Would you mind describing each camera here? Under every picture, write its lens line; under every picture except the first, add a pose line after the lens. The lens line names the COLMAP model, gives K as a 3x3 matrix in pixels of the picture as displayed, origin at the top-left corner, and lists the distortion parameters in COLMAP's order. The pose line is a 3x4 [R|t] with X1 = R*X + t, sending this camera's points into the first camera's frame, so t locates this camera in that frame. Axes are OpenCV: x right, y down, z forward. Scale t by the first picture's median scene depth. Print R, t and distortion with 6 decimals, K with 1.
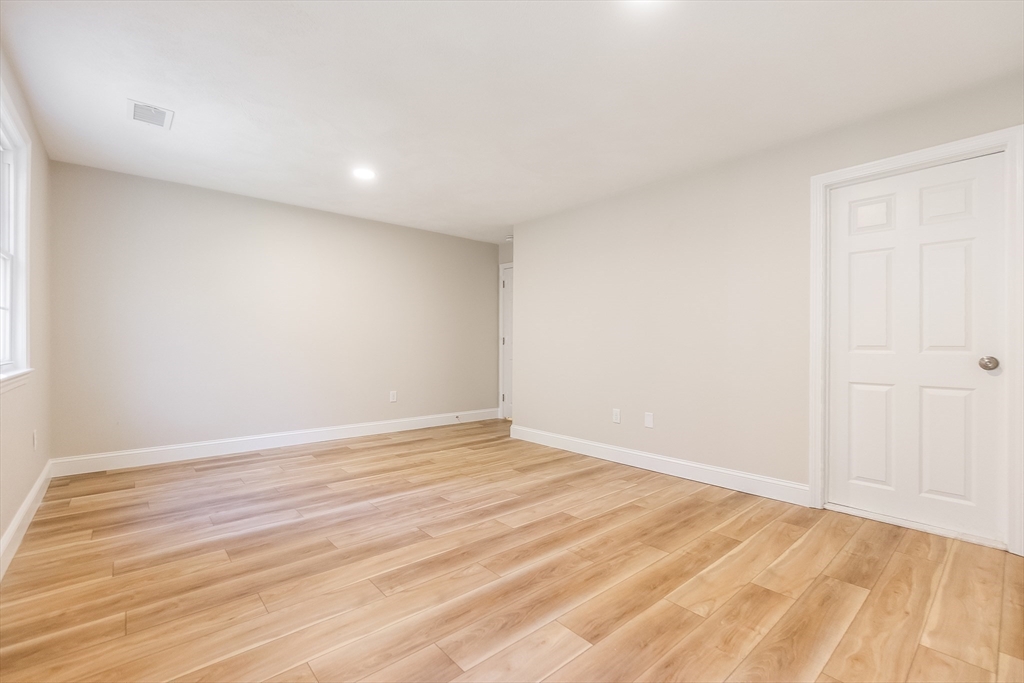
lens RADIAL K [[444.2, 0, 501.6], [0, 444.2, 338.5], [0, 0, 1]] dist [-0.005426, 0.001107]
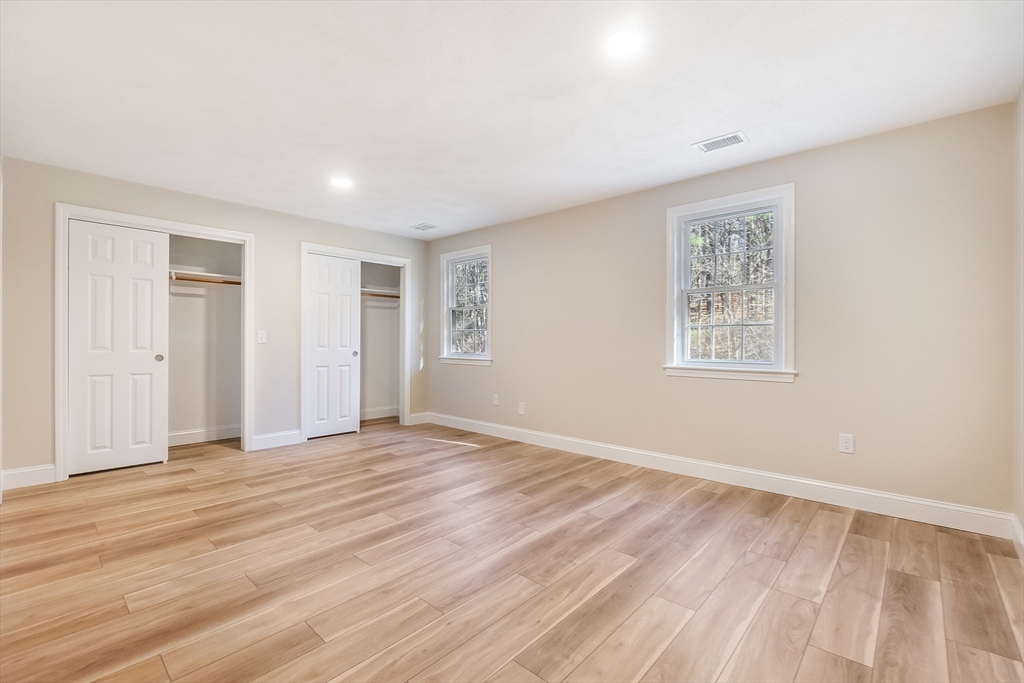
lens RADIAL K [[444.2, 0, 504.0], [0, 444.2, 342.7], [0, 0, 1]] dist [-0.005426, 0.001107]
pose [[-0.992793, -0.007998, -0.119573, -0.128708], [-0.007062, 0.999941, -0.008248, 0.007241], [0.119632, -0.007344, -0.992791, 1.975348]]
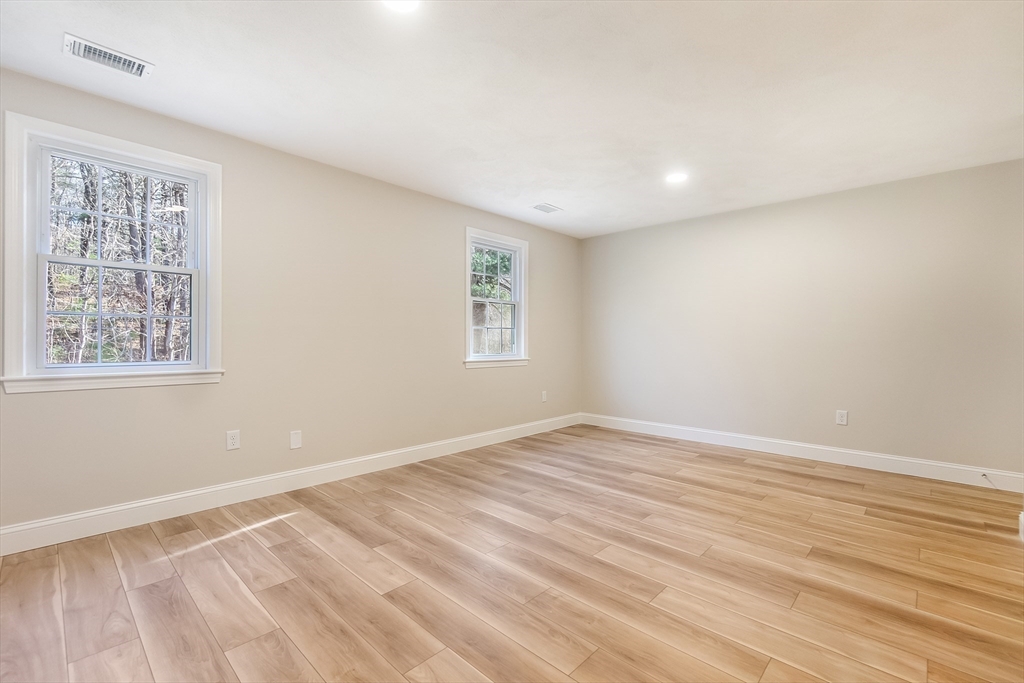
lens RADIAL K [[444.2, 0, 525.4], [0, 444.2, 336.1], [0, 0, 1]] dist [-0.005426, 0.001107]
pose [[0.124552, -0.015366, -0.992094, 0.827435], [0.005734, 0.999875, -0.014766, 0.000048], [0.992197, -0.003849, 0.124625, 0.697746]]
